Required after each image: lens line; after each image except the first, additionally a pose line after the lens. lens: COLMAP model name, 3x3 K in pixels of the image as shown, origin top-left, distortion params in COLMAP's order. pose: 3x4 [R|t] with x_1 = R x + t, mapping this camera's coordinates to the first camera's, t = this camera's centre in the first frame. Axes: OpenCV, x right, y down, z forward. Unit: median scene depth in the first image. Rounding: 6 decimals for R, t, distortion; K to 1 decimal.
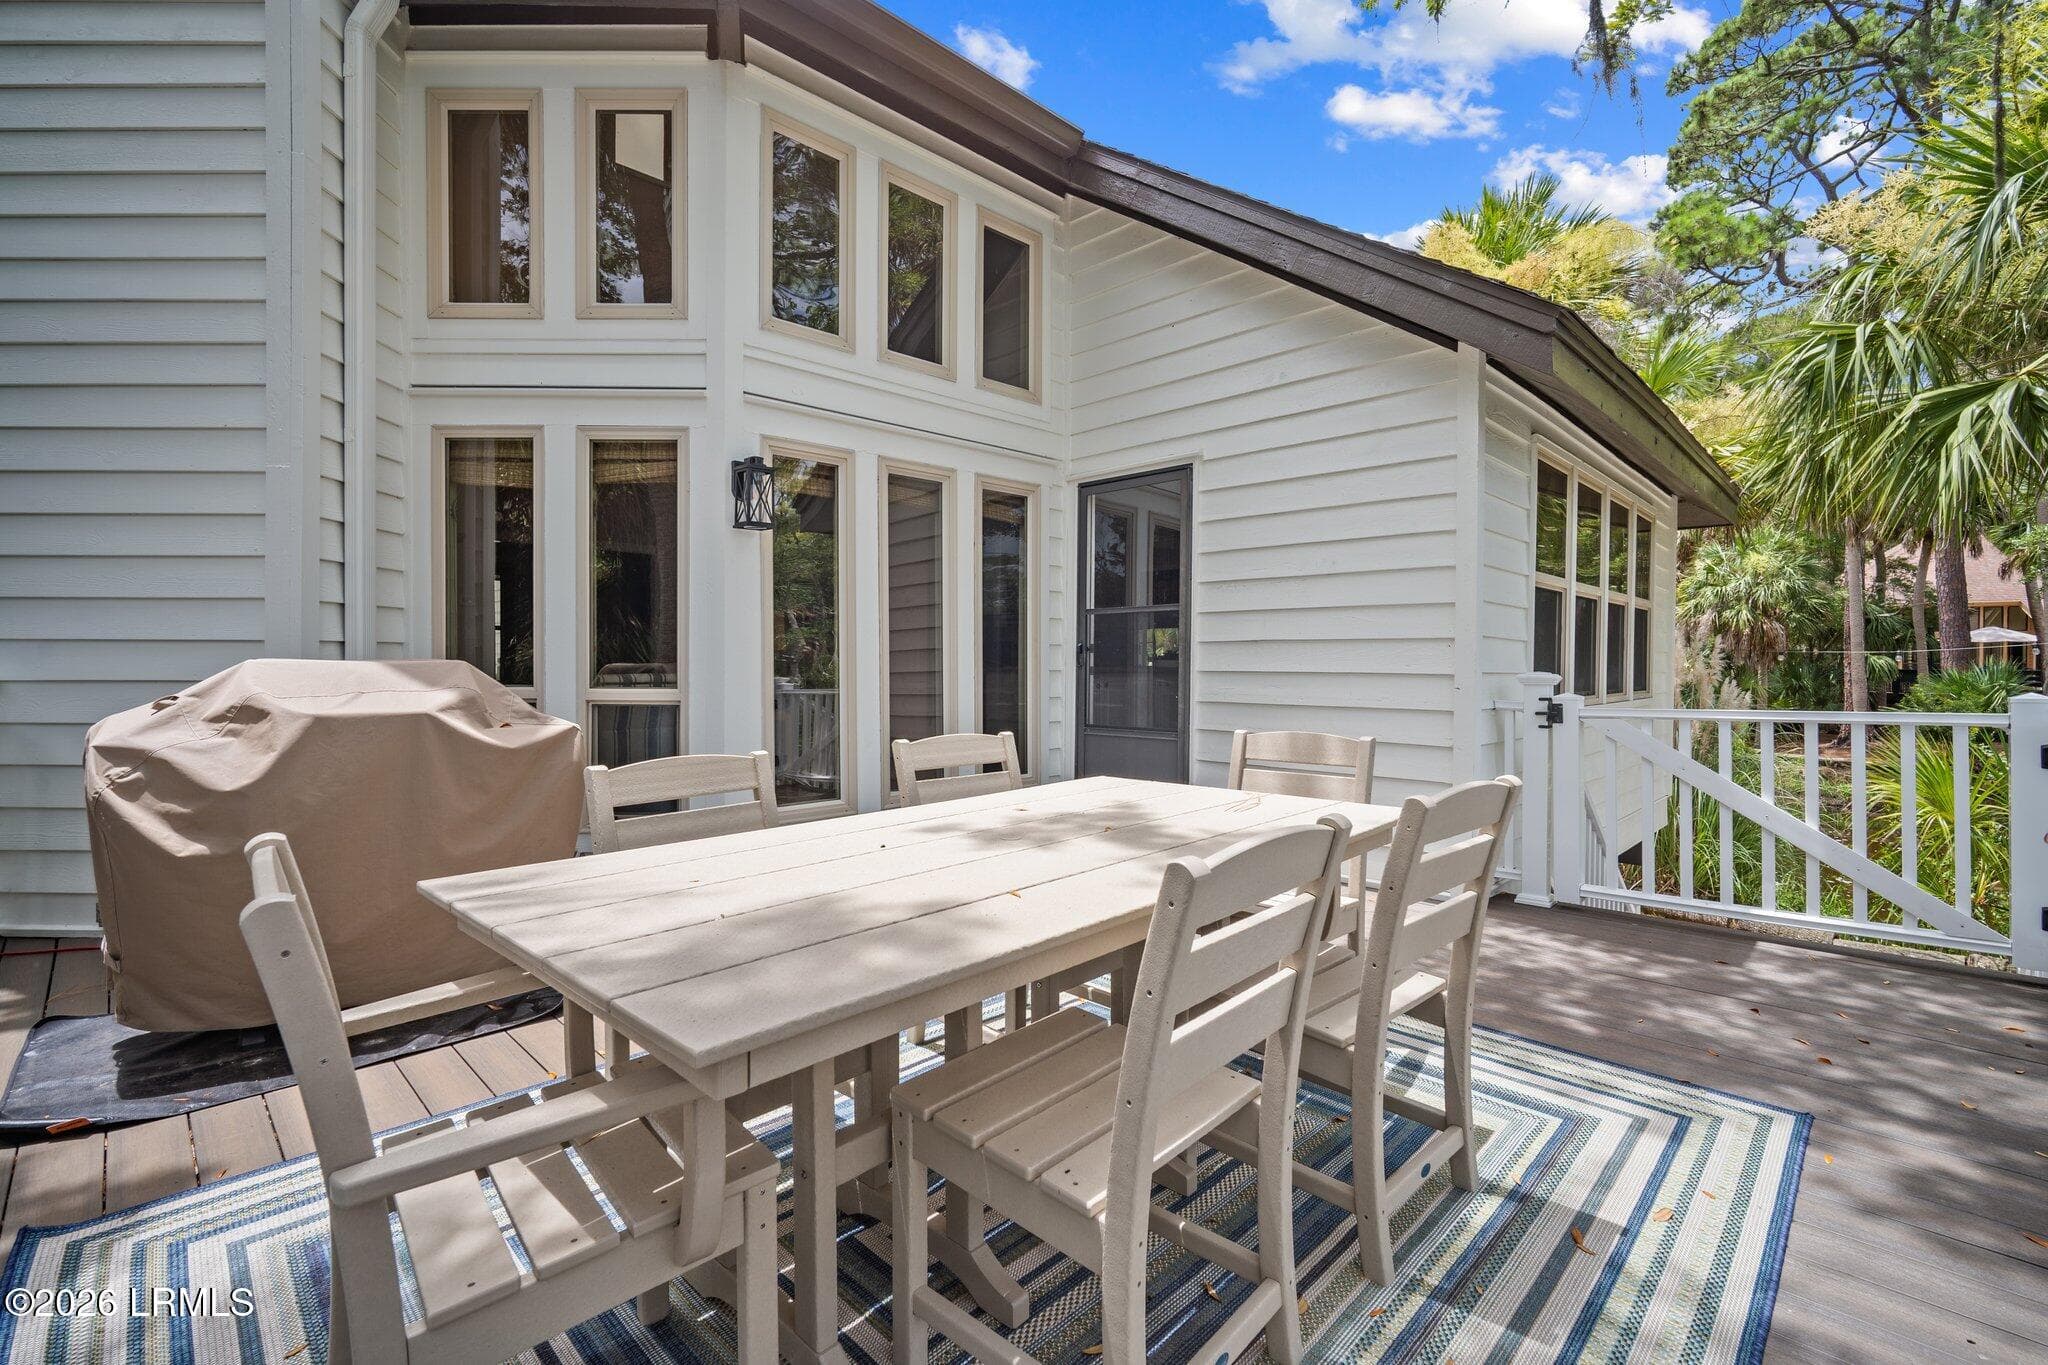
lens RADIAL K [[896.3, 0, 1018.9], [0, 896.3, 671.1], [0, 0, 1]] dist [-0.000969, 0.000462]
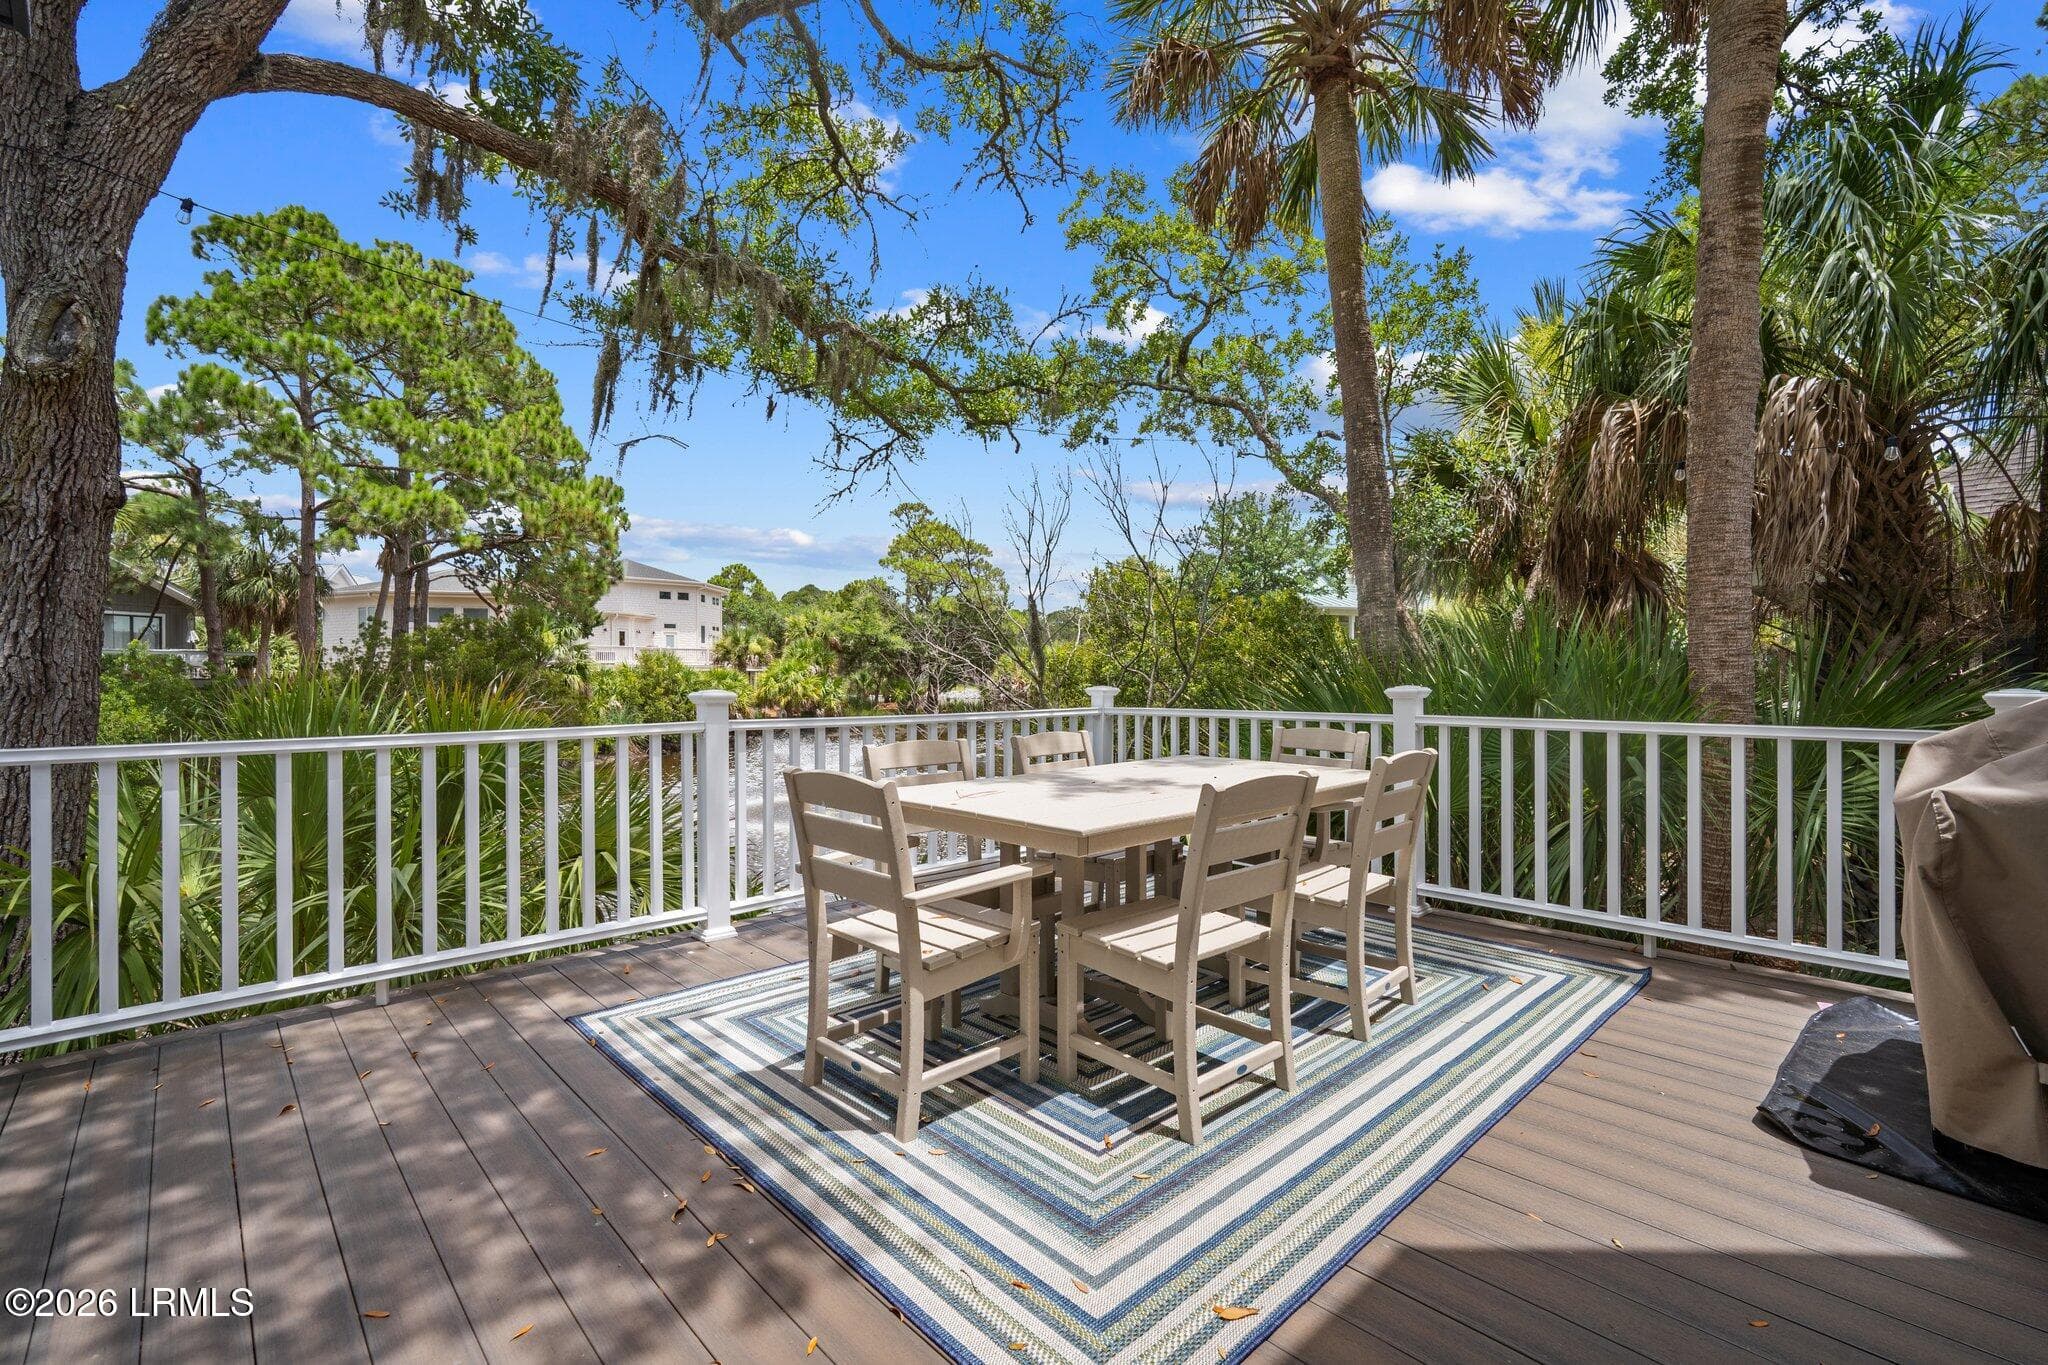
lens RADIAL K [[896.3, 0, 1018.9], [0, 896.3, 671.1], [0, 0, 1]] dist [-0.000969, 0.000462]
pose [[-0.999665, -0.000361, 0.025896, 0.172050], [-0.000278, 0.999995, 0.003201, -0.029162], [-0.025898, 0.003193, -0.999660, 2.316511]]
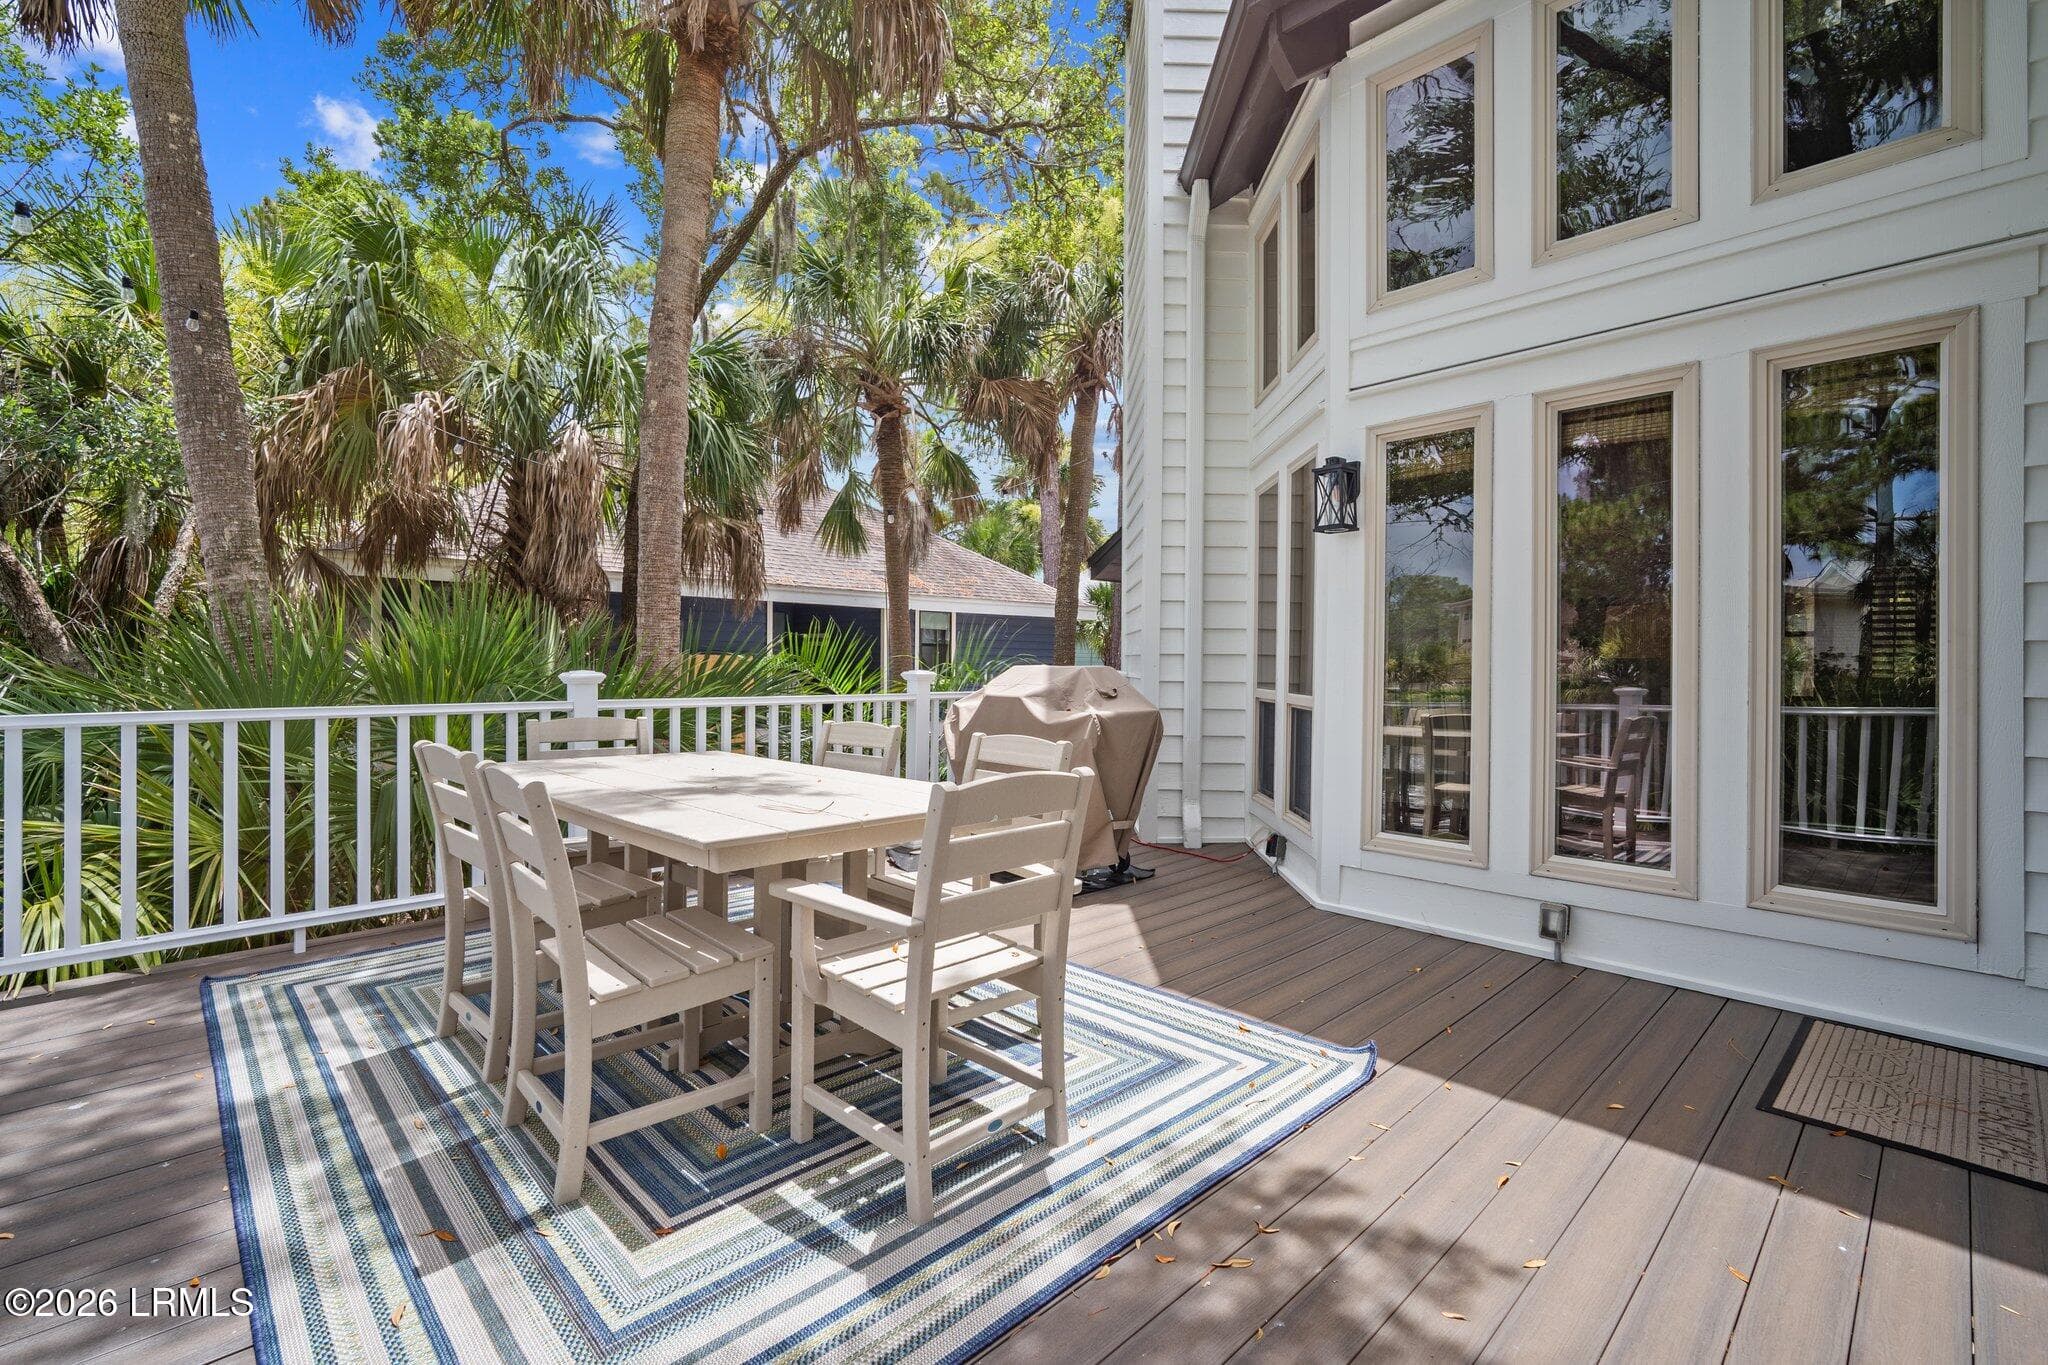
lens RADIAL K [[896.3, 0, 1018.9], [0, 896.3, 671.1], [0, 0, 1]] dist [-0.000969, 0.000462]
pose [[-0.012207, 0.003541, -0.999919, 1.276139], [-0.020751, 0.999777, 0.003793, -0.016839], [0.999710, 0.020795, -0.012131, 1.295448]]
